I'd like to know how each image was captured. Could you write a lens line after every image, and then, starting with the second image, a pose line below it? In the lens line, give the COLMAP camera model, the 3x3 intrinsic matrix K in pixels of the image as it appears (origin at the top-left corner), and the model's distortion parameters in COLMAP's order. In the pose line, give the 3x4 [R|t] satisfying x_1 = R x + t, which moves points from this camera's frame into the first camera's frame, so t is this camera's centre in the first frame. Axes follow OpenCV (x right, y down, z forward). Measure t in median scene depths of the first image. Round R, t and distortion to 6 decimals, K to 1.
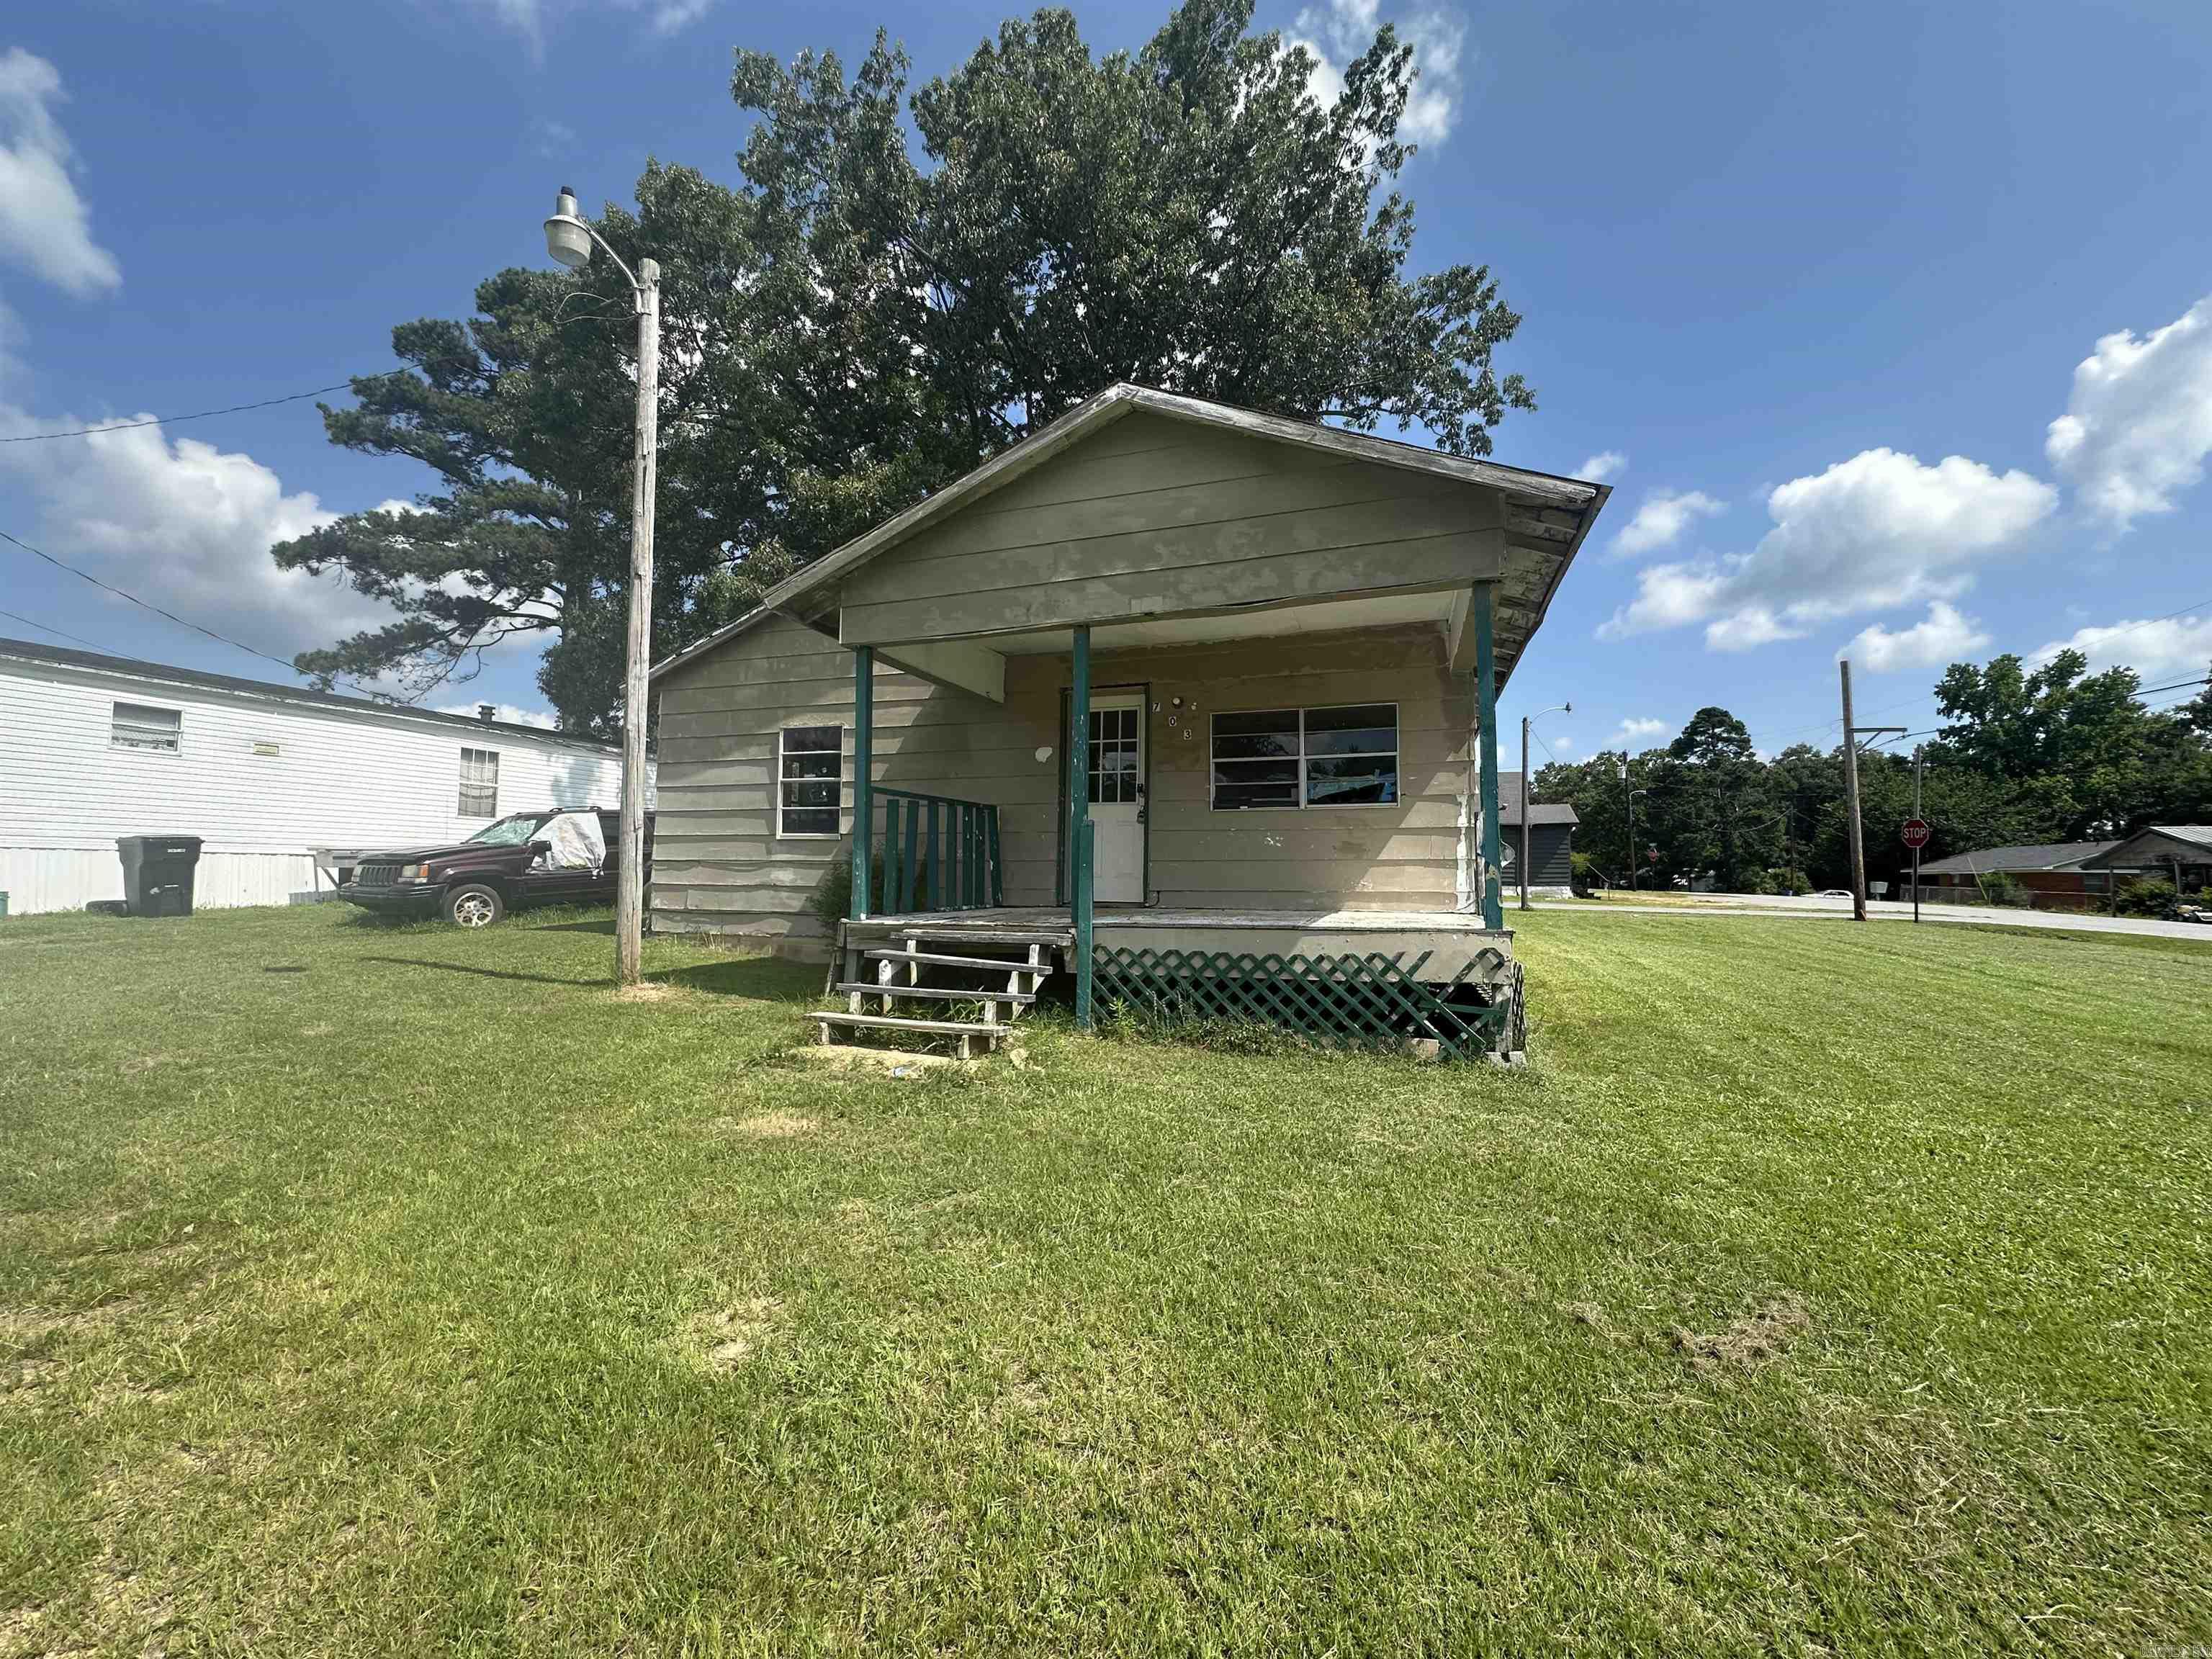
lens RADIAL K [[892.7, 0, 1104.7], [0, 892.7, 831.2], [0, 0, 1]] dist [-0.003902, 0.000000]
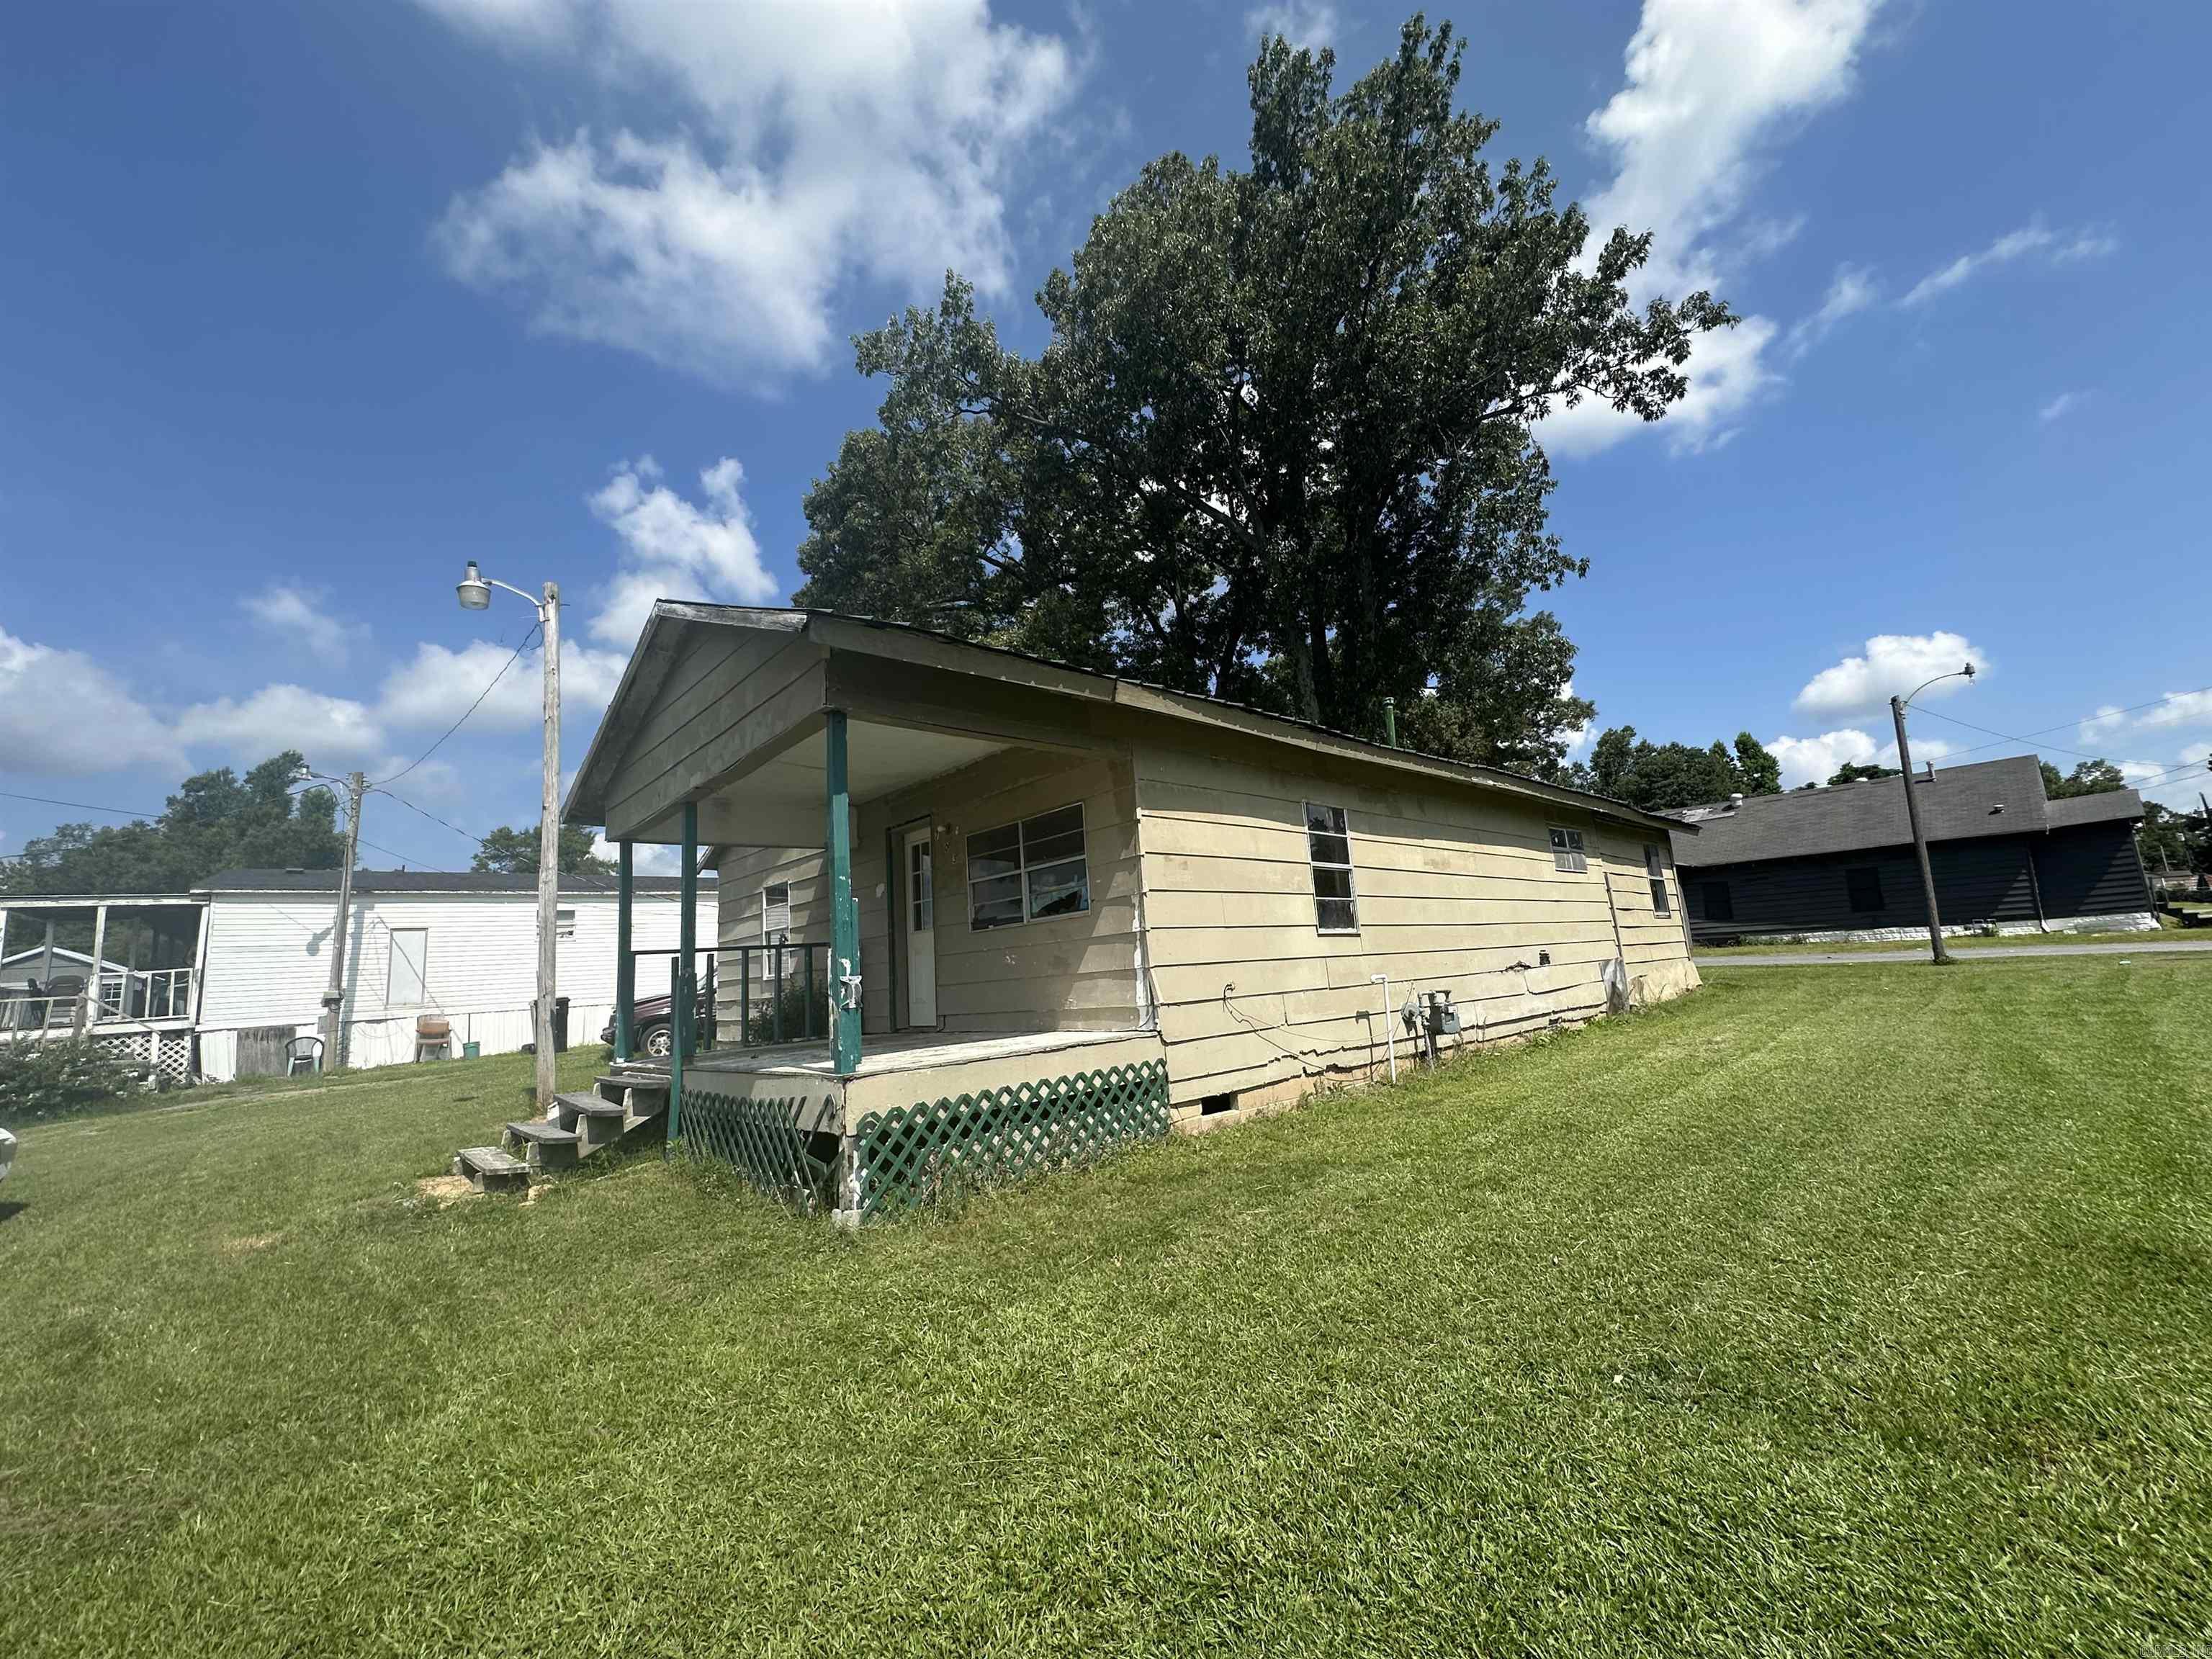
lens RADIAL K [[892.7, 0, 1110.0], [0, 892.7, 832.5], [0, 0, 1]] dist [-0.003902, 0.000000]
pose [[0.870048, -0.145203, -0.471096, 0.551615], [0.103309, 0.988122, -0.113765, -0.002698], [0.482020, 0.050312, 0.874715, 0.141986]]
